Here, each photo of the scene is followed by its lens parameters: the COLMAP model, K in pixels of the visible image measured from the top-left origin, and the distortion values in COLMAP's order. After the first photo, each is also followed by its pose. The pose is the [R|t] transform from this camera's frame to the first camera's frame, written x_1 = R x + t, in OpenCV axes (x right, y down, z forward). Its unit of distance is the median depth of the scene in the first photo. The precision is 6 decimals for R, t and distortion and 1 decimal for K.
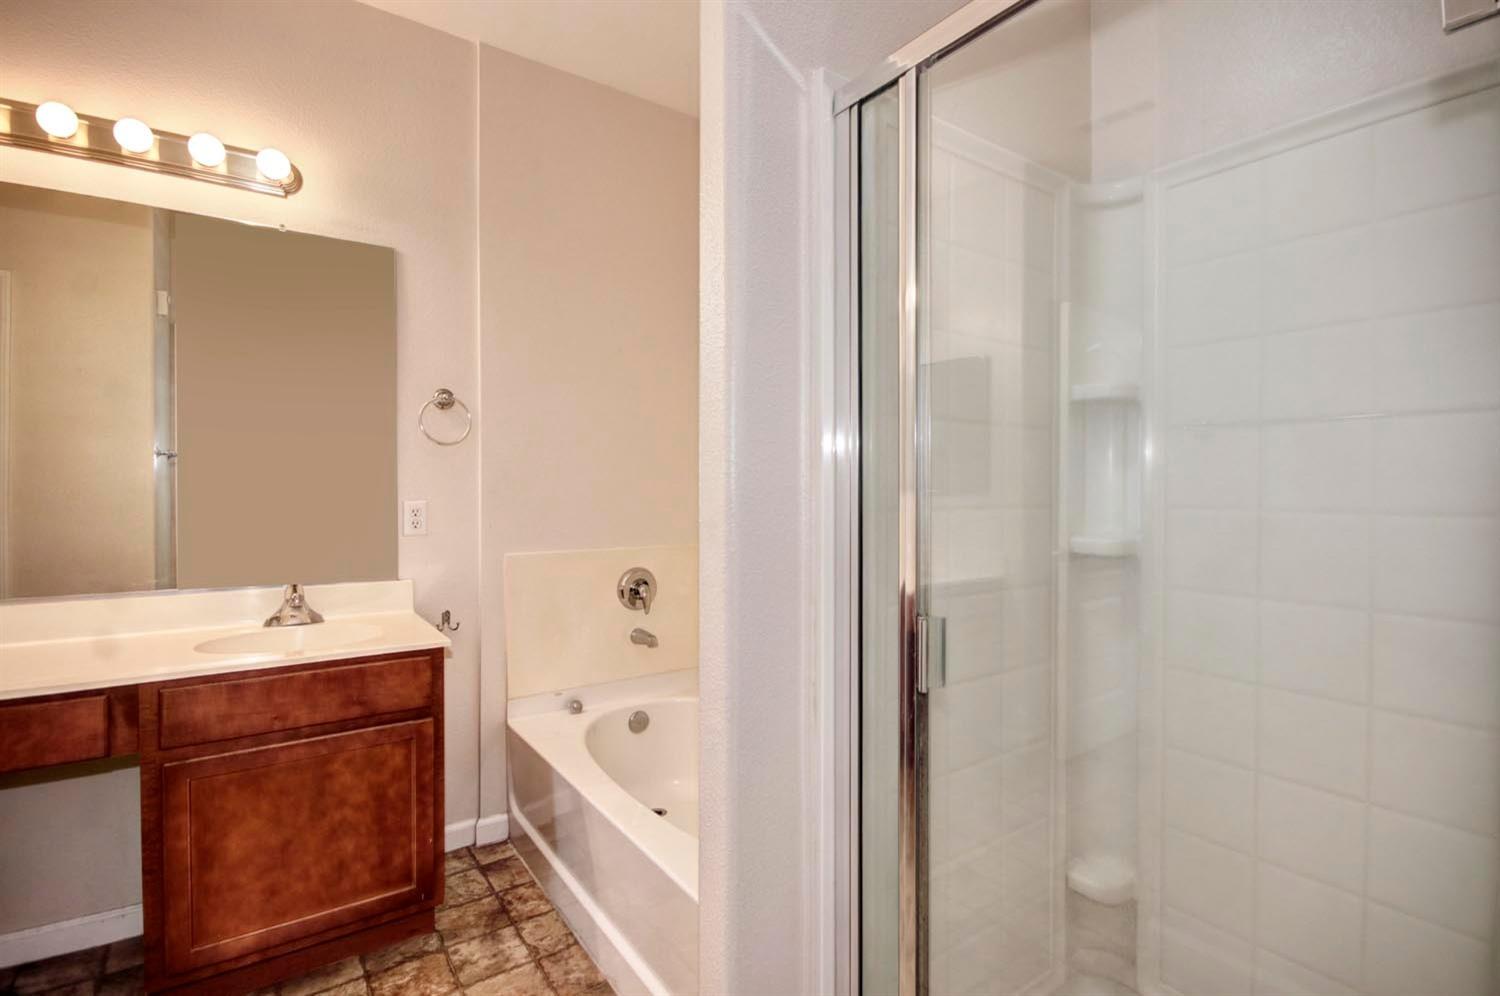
lens RADIAL K [[696.9, 0, 749.3], [0, 696.9, 493.4], [0, 0, 1]] dist [-0.001725, -0.005595]
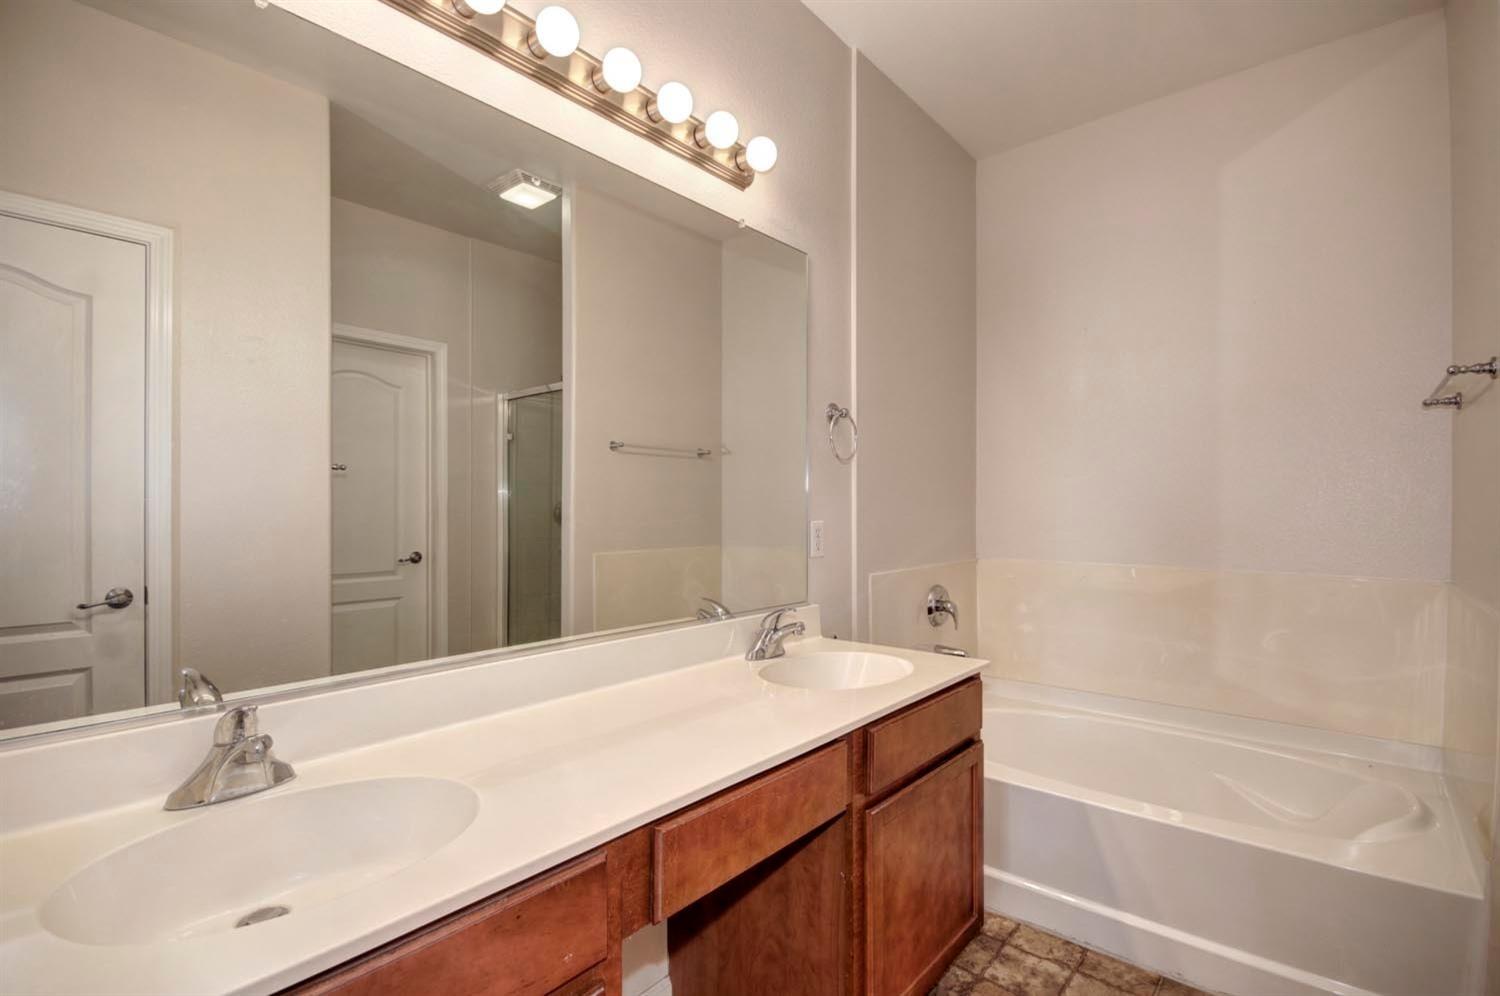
lens RADIAL K [[696.9, 0, 747.2], [0, 696.9, 501.7], [0, 0, 1]] dist [-0.001725, -0.005595]
pose [[0.968056, 0.003124, 0.250715, -1.011895], [-0.000943, 0.999961, -0.008821, -0.007601], [-0.250732, 0.008303, 0.968021, 0.125777]]
